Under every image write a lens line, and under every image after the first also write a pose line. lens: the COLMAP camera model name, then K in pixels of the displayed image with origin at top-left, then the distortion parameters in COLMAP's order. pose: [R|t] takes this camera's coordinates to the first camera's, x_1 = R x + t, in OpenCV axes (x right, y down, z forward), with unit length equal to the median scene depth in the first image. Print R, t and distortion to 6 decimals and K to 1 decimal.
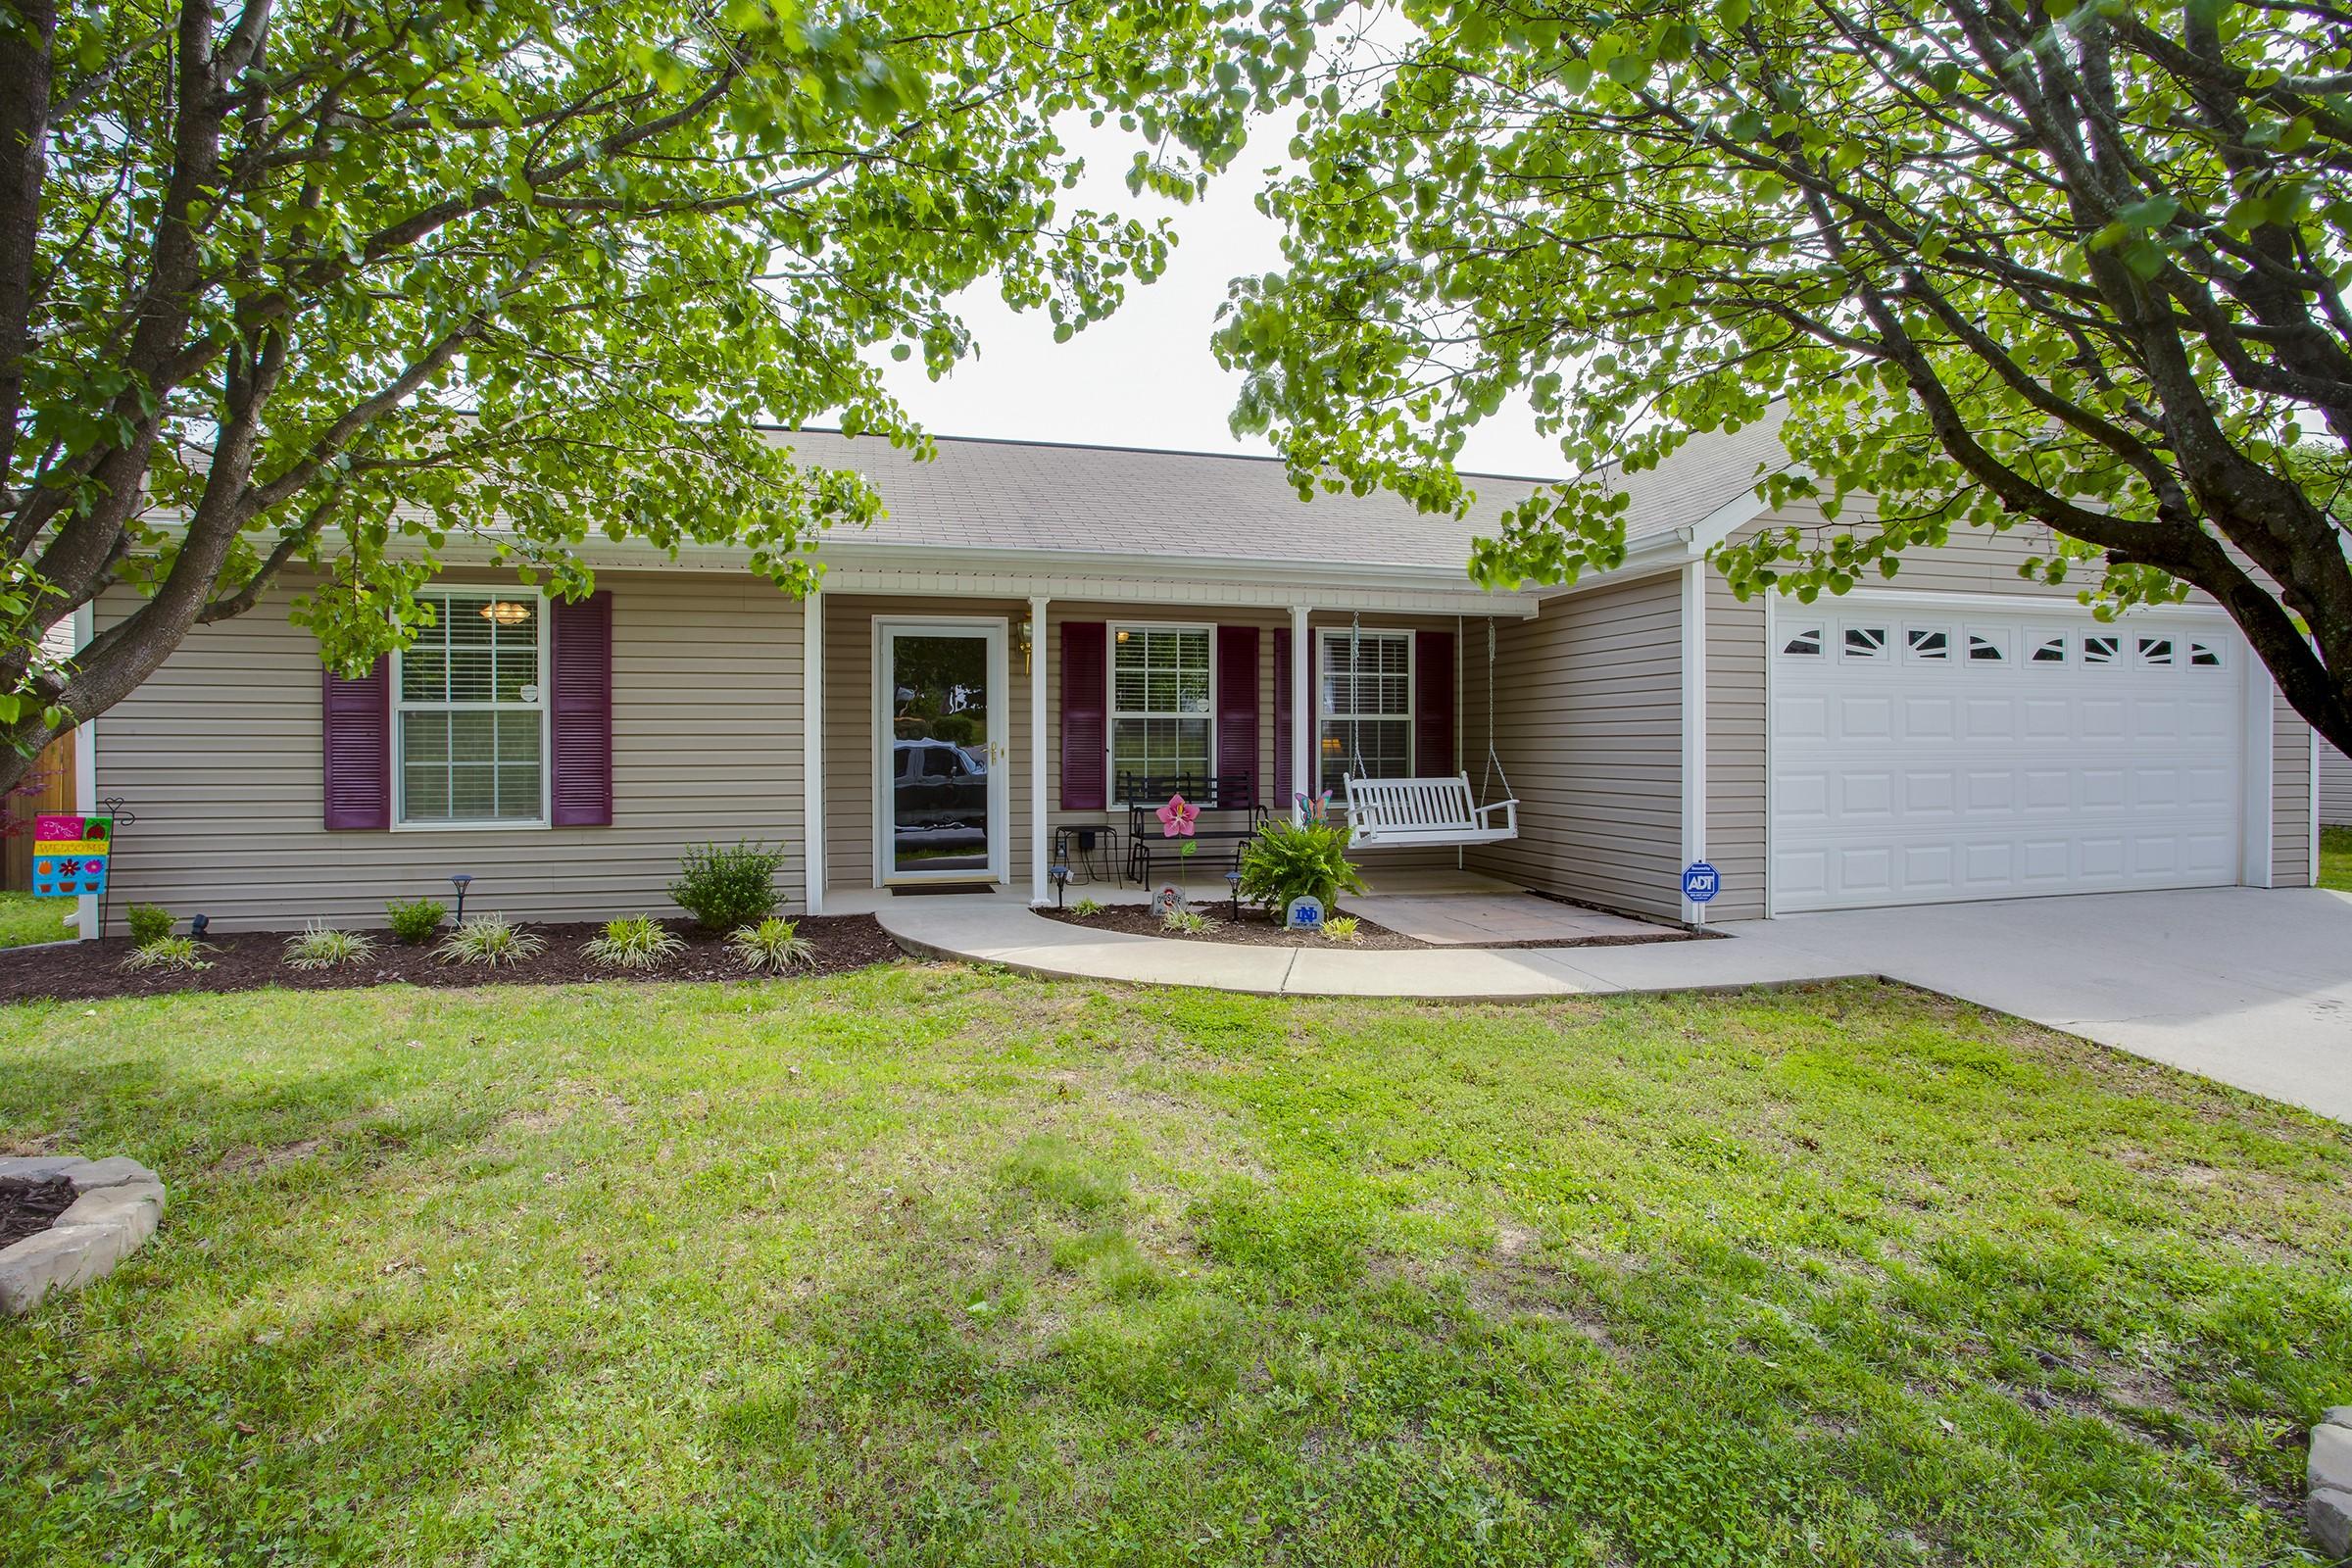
lens RADIAL K [[1168.3, 0, 1191.3], [0, 1168.3, 776.0], [0, 0, 1]] dist [-0.061399, 0.032116]
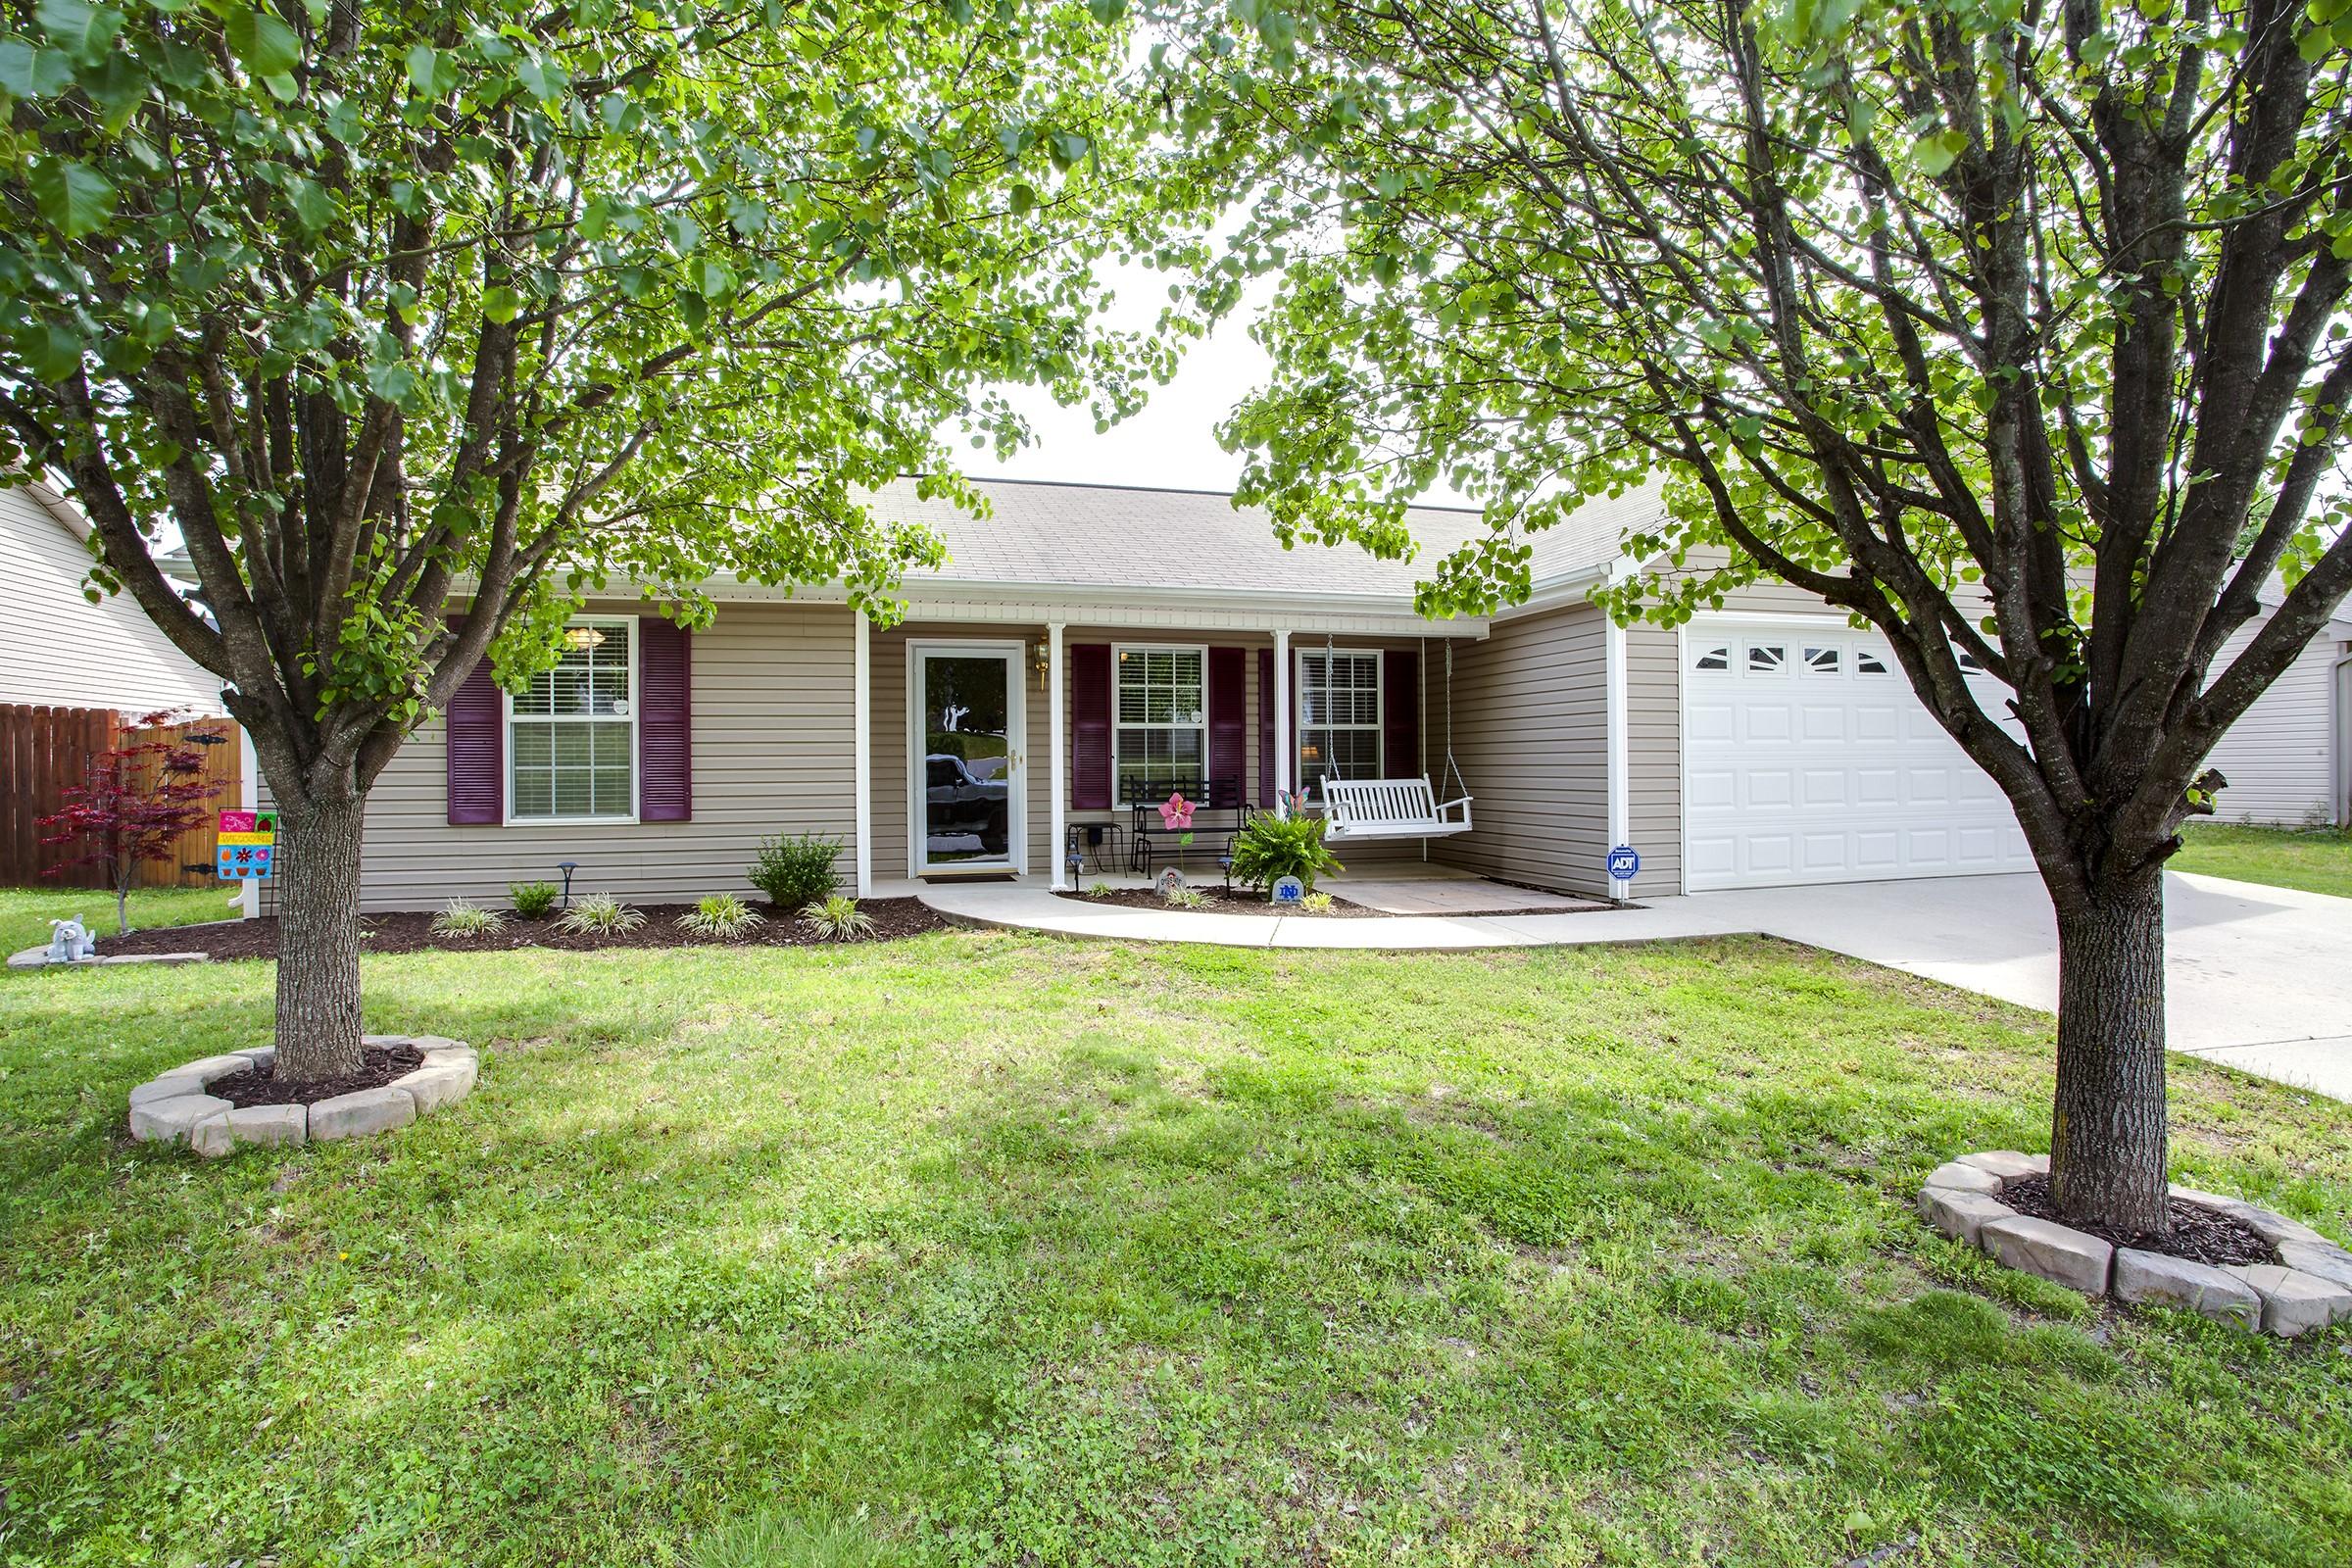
lens RADIAL K [[1168.3, 0, 1191.3], [0, 1168.3, 776.0], [0, 0, 1]] dist [-0.061399, 0.032116]
pose [[0.999861, -0.005473, 0.015757, -0.025482], [0.005735, 0.999845, -0.016672, 0.029801], [-0.015664, 0.016760, 0.999737, -0.254315]]
